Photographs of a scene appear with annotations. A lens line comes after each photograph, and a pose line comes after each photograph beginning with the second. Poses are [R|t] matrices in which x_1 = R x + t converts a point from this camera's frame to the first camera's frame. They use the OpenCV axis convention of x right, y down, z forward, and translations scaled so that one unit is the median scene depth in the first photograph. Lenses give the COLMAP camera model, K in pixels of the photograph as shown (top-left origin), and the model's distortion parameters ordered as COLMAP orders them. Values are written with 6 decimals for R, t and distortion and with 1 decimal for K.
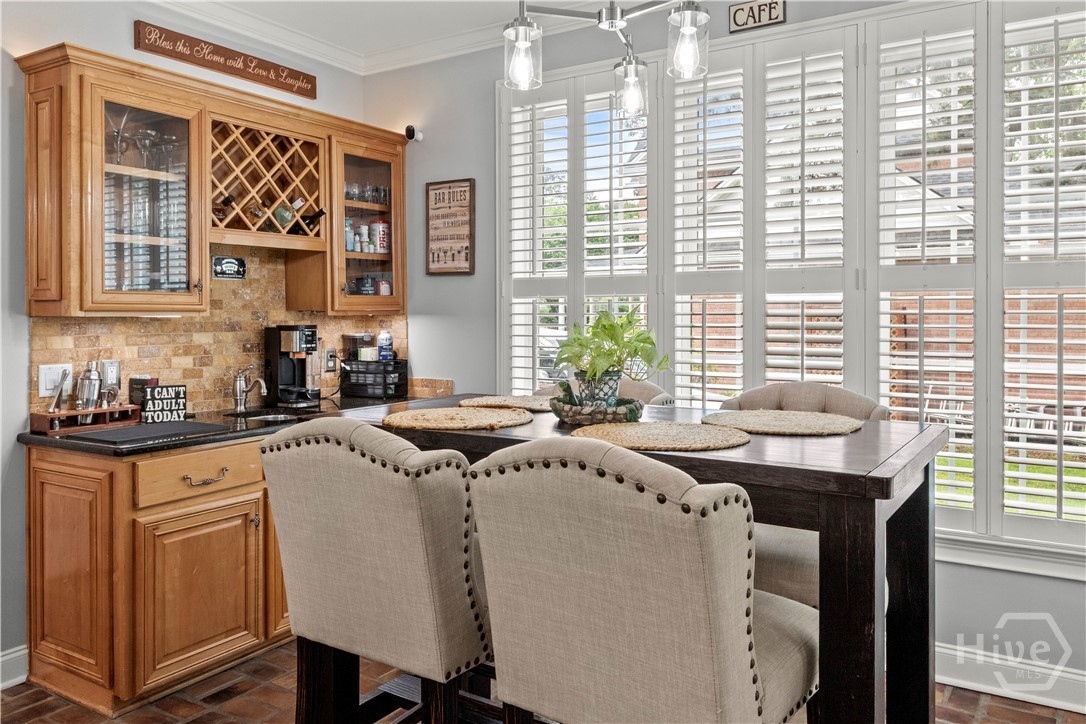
lens RADIAL K [[813.2, 0, 543.3], [0, 813.2, 316.5], [0, 0, 1]] dist [0.007505, -0.003636]
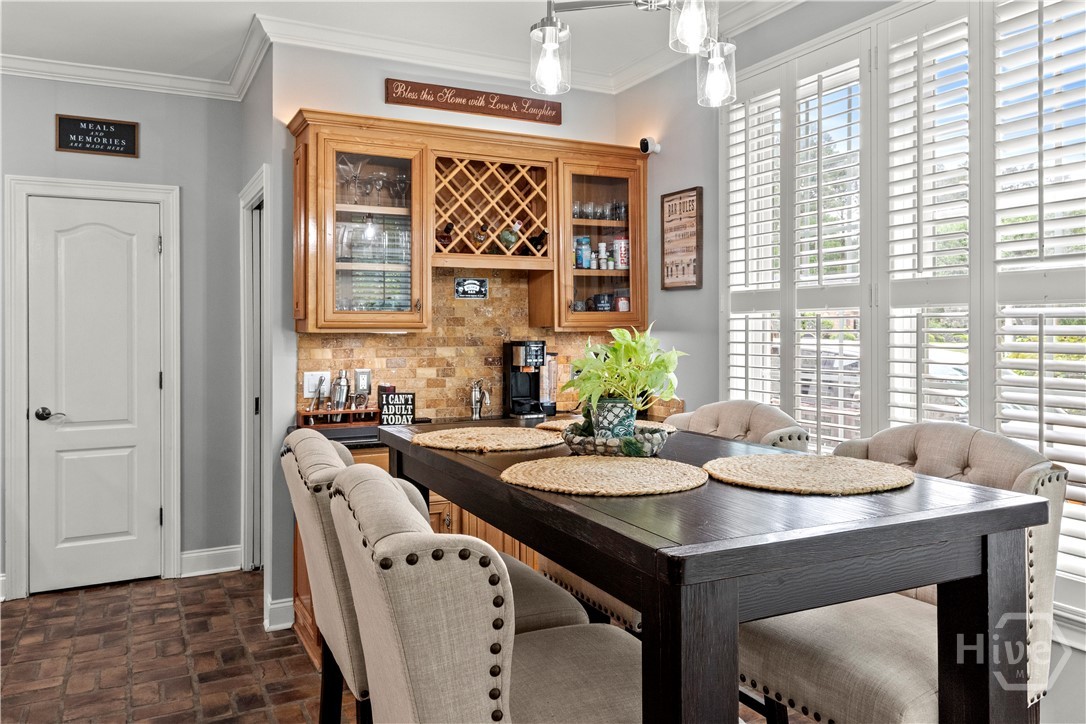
lens RADIAL K [[808.1, 0, 542.0], [0, 808.1, 323.8], [0, 0, 1]] dist [0.008068, -0.002948]
pose [[0.857025, -0.002733, -0.515268, 0.263064], [-0.001746, 0.999965, -0.008207, -0.003010], [0.515272, 0.007933, 0.856990, 0.114407]]
